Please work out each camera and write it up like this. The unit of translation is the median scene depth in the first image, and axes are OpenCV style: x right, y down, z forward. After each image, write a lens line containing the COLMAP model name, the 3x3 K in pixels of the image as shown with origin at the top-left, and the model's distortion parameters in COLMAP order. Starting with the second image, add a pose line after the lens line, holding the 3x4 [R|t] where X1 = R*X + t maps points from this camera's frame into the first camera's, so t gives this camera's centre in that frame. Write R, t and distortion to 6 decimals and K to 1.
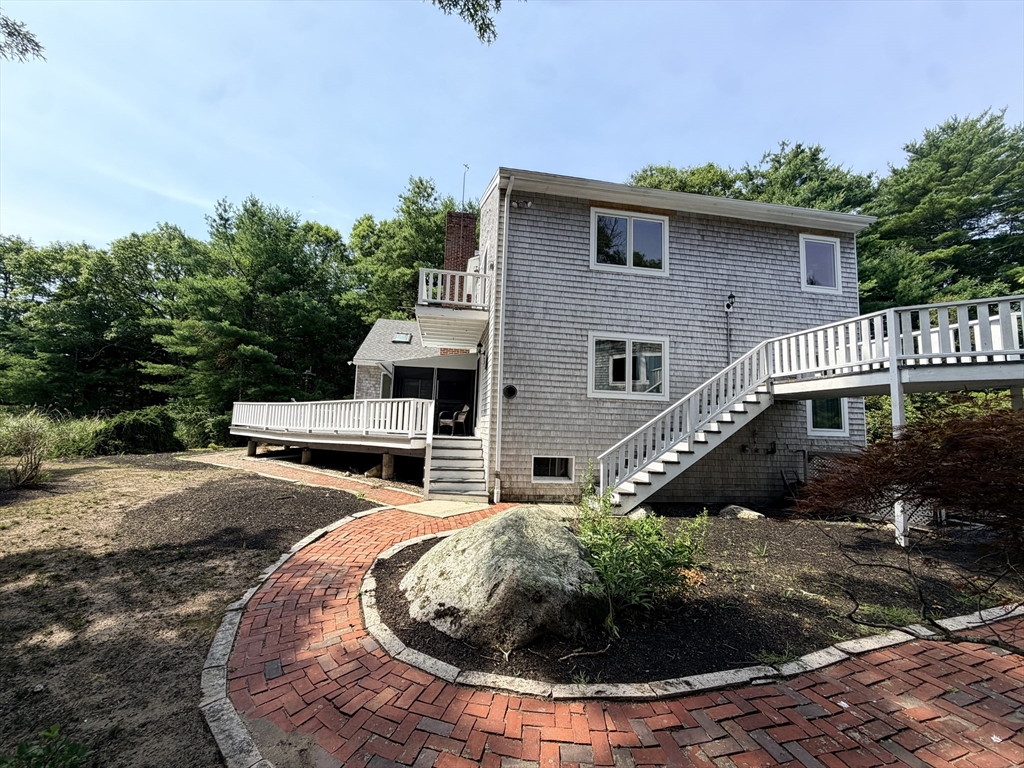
lens RADIAL K [[408.5, 0, 508.7], [0, 408.5, 385.5], [0, 0, 1]] dist [0.002124, -0.000101]
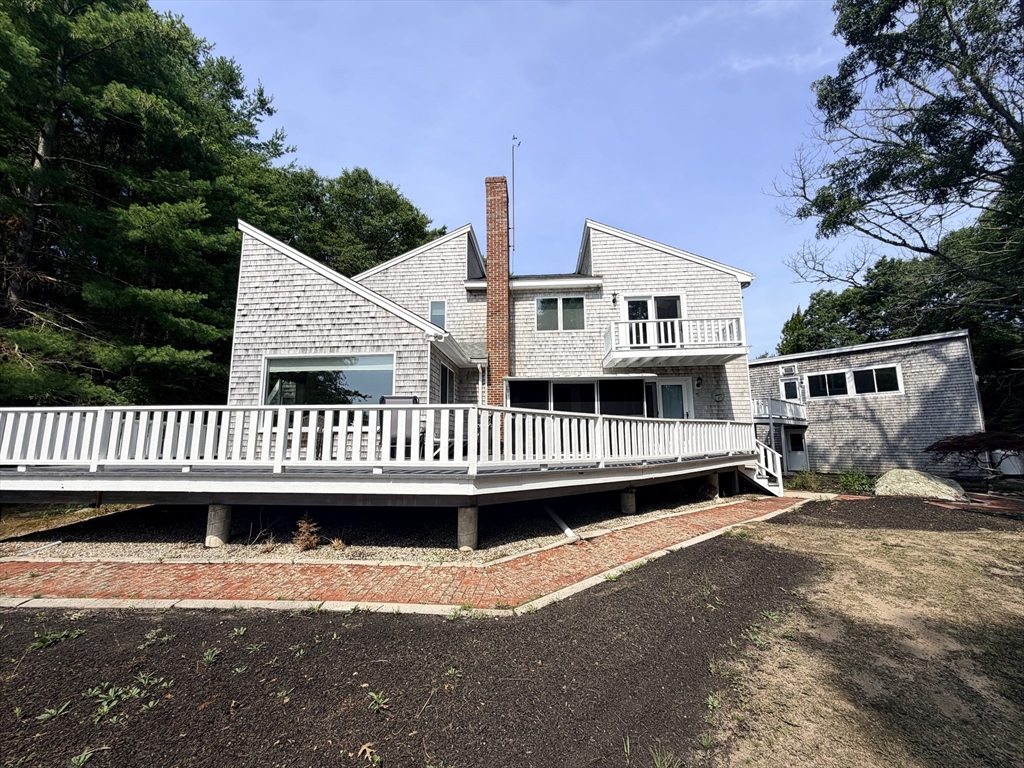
lens RADIAL K [[408.5, 0, 507.5], [0, 408.5, 385.4], [0, 0, 1]] dist [0.002124, -0.000101]
pose [[0.237193, 0.099782, 0.966324, -1.571987], [-0.080250, 0.993324, -0.082872, 0.080746], [-0.968142, -0.057890, 0.243617, 1.386387]]
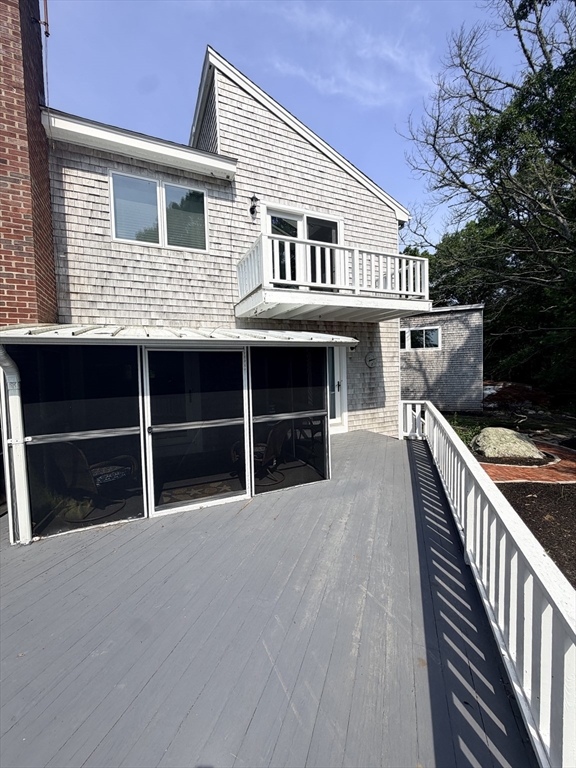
lens RADIAL K [[306.4, 0, 287.3], [0, 306.4, 381.7], [0, 0, 1]] dist [0.002124, -0.000101]
pose [[-0.270255, -0.070357, 0.960215, -0.817208], [-0.074240, 0.995880, 0.052075, -0.025930], [-0.959922, -0.057213, -0.274365, 1.483768]]
